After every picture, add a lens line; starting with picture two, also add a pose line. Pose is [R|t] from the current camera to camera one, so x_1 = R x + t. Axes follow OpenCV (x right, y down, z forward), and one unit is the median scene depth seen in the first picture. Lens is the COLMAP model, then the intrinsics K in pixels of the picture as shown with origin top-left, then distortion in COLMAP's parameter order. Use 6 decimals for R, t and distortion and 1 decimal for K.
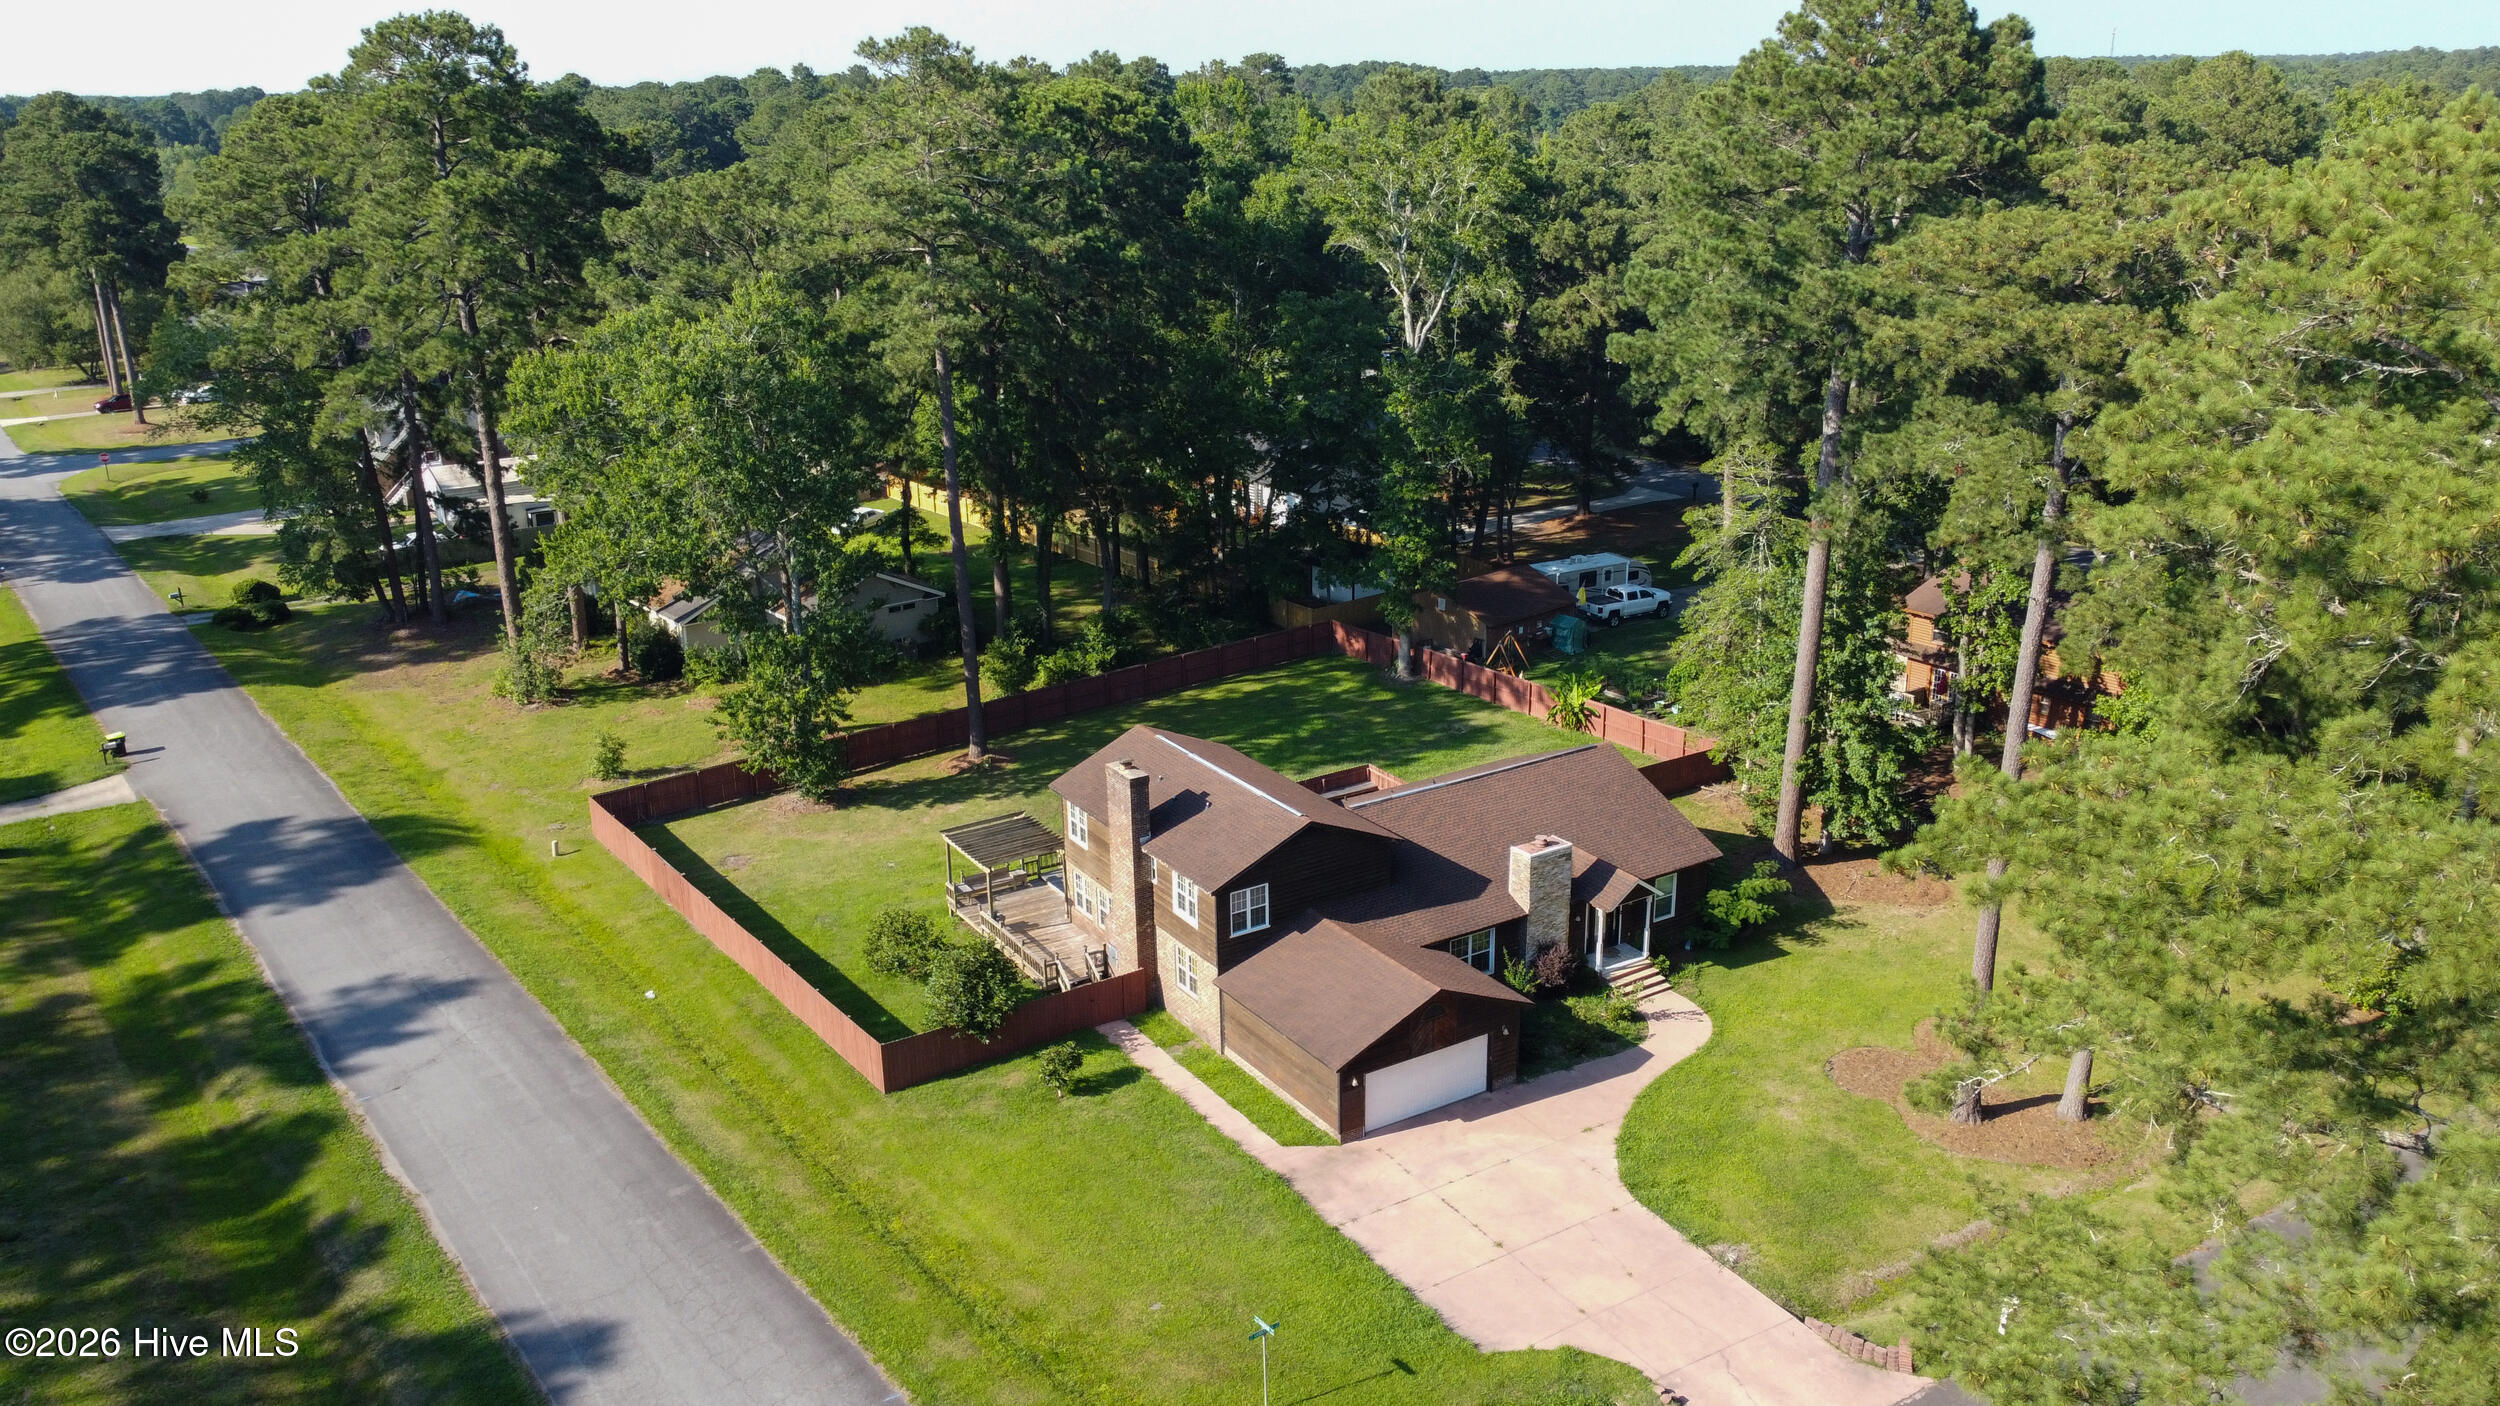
lens RADIAL K [[1894.0, 0, 1242.4], [0, 1894.0, 704.3], [0, 0, 1]] dist [-0.002377, -0.000969]
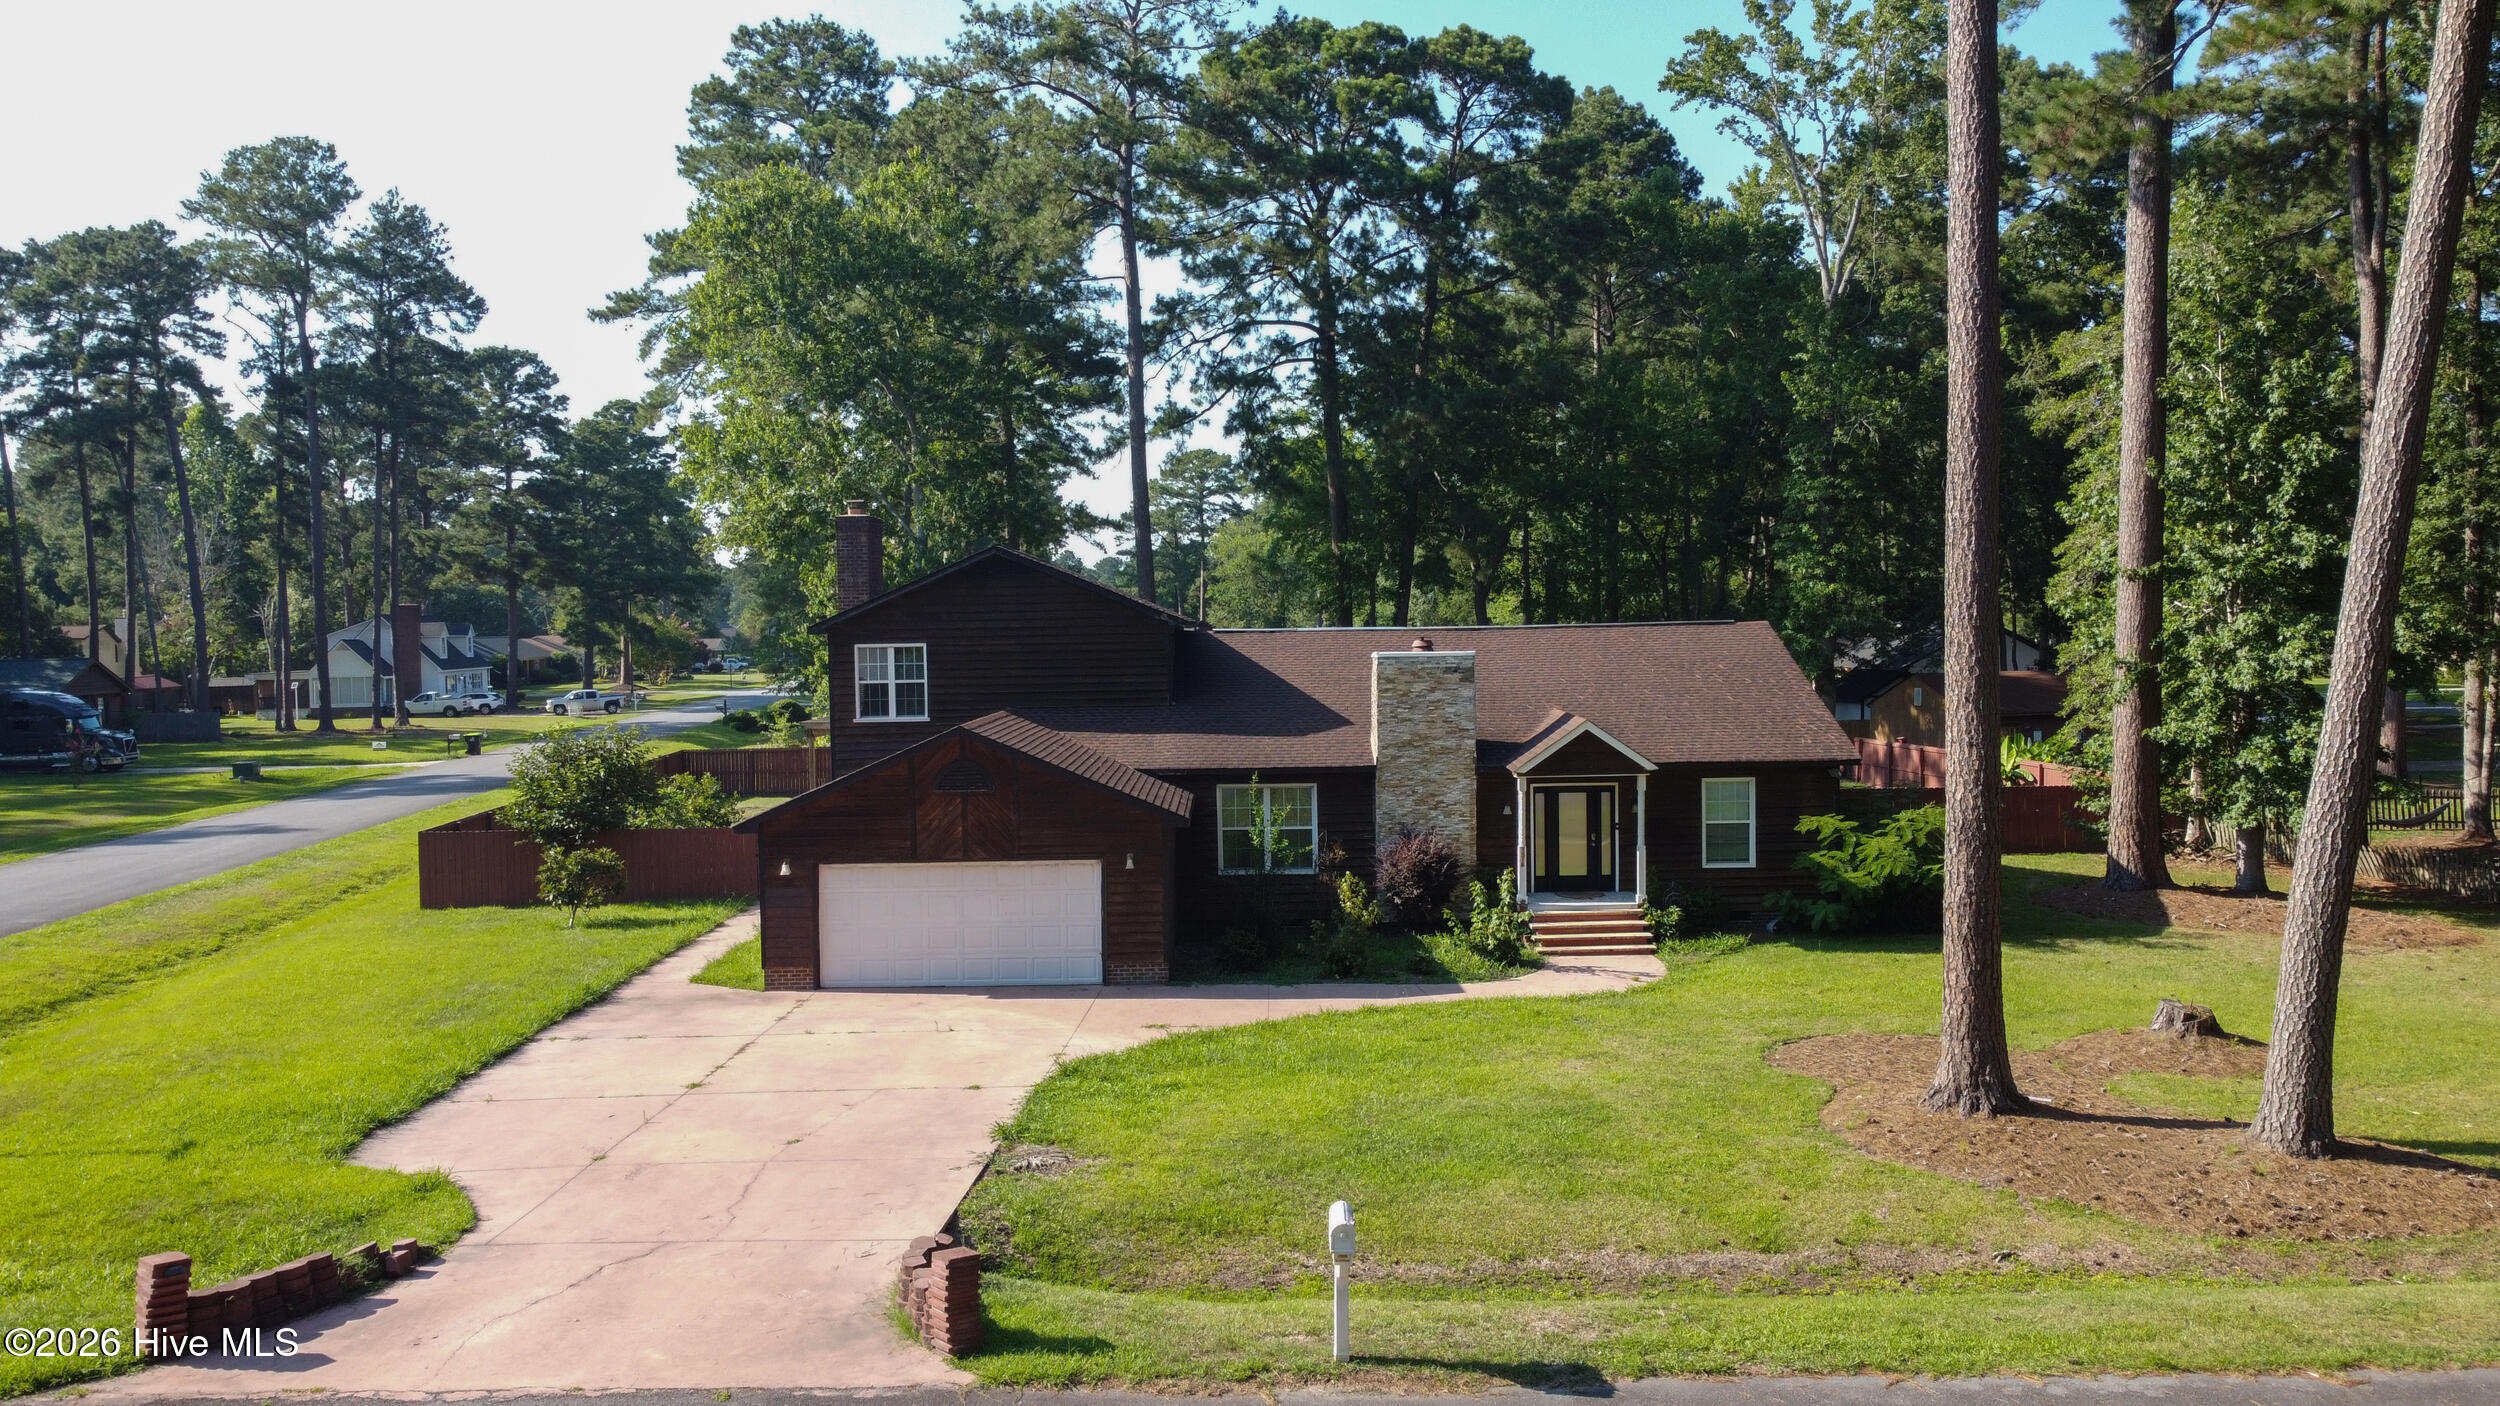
lens RADIAL K [[1894.0, 0, 1242.4], [0, 1894.0, 704.3], [0, 0, 1]] dist [-0.002377, -0.000969]
pose [[0.852691, 0.030404, -0.521530, 0.413287], [-0.167760, 0.961368, -0.218239, 0.224265], [0.494747, 0.273582, 0.824850, 0.528578]]
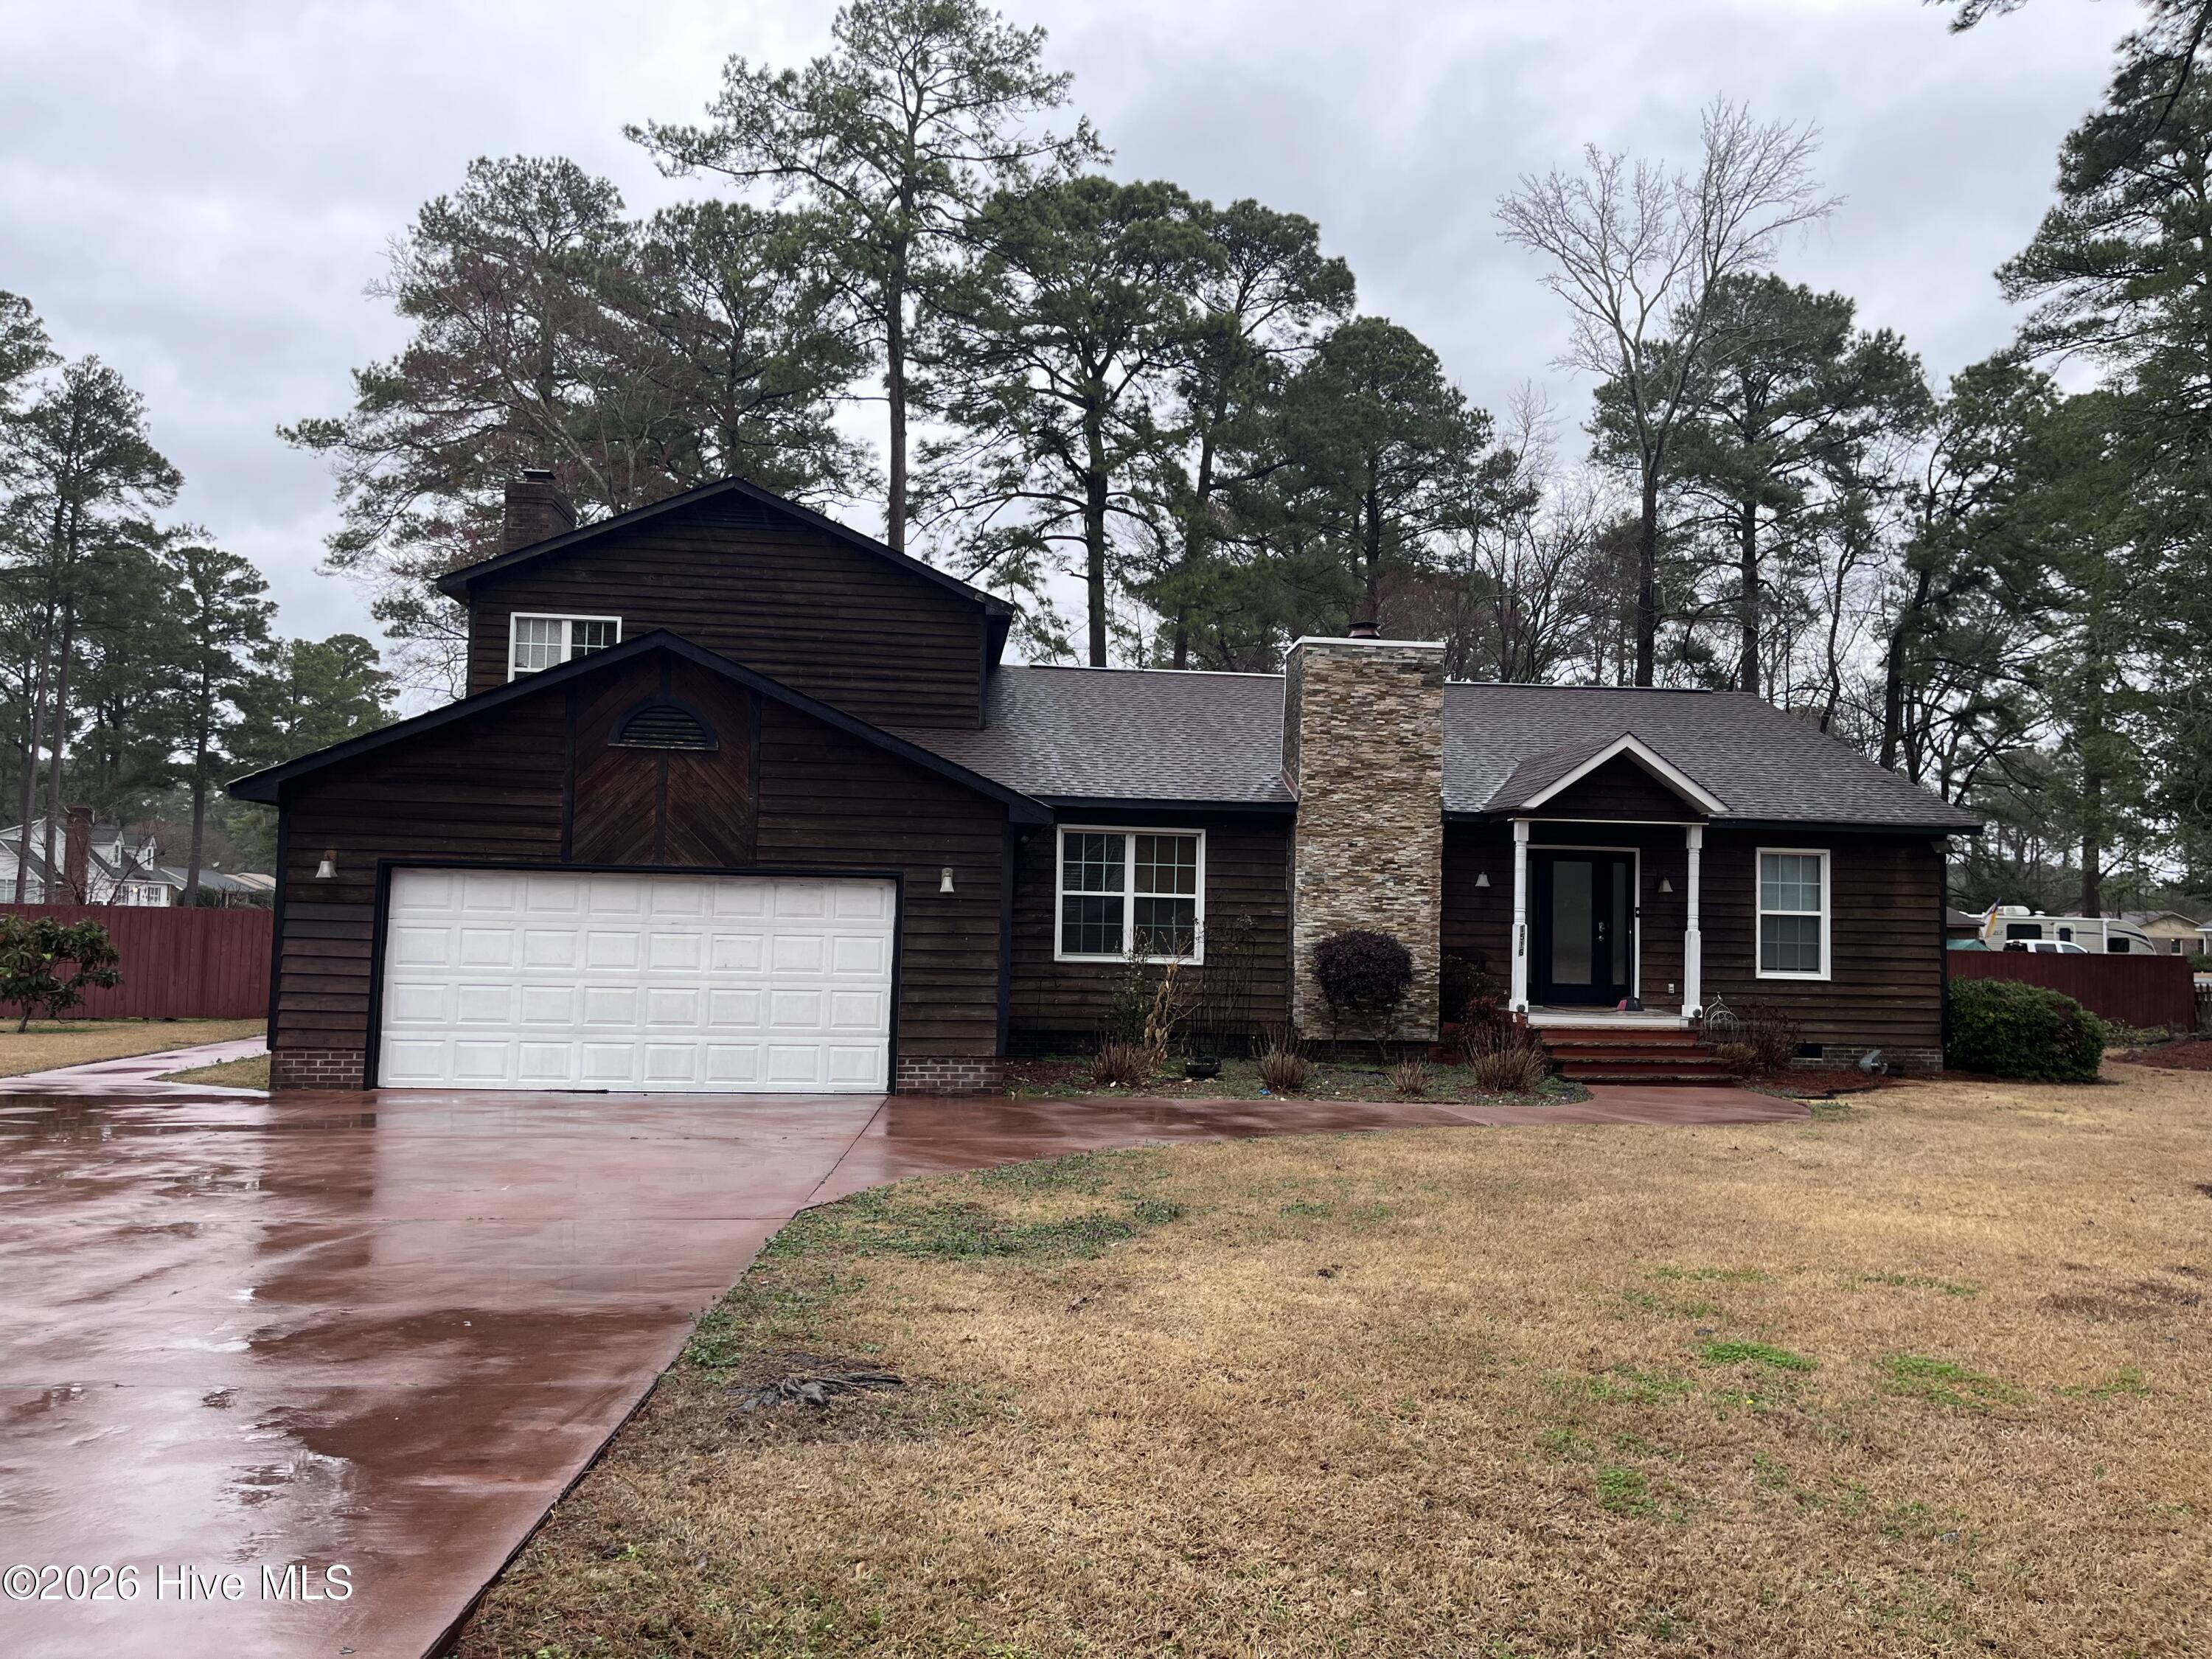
lens RADIAL K [[1668.5, 0, 1128.9], [0, 1668.5, 825.8], [0, 0, 1]] dist [0.076968, -0.124236]
pose [[0.905431, 0.017743, -0.424124, 0.264746], [-0.175007, 0.925867, -0.334876, 0.234094], [0.386740, 0.377432, 0.841414, 0.726338]]
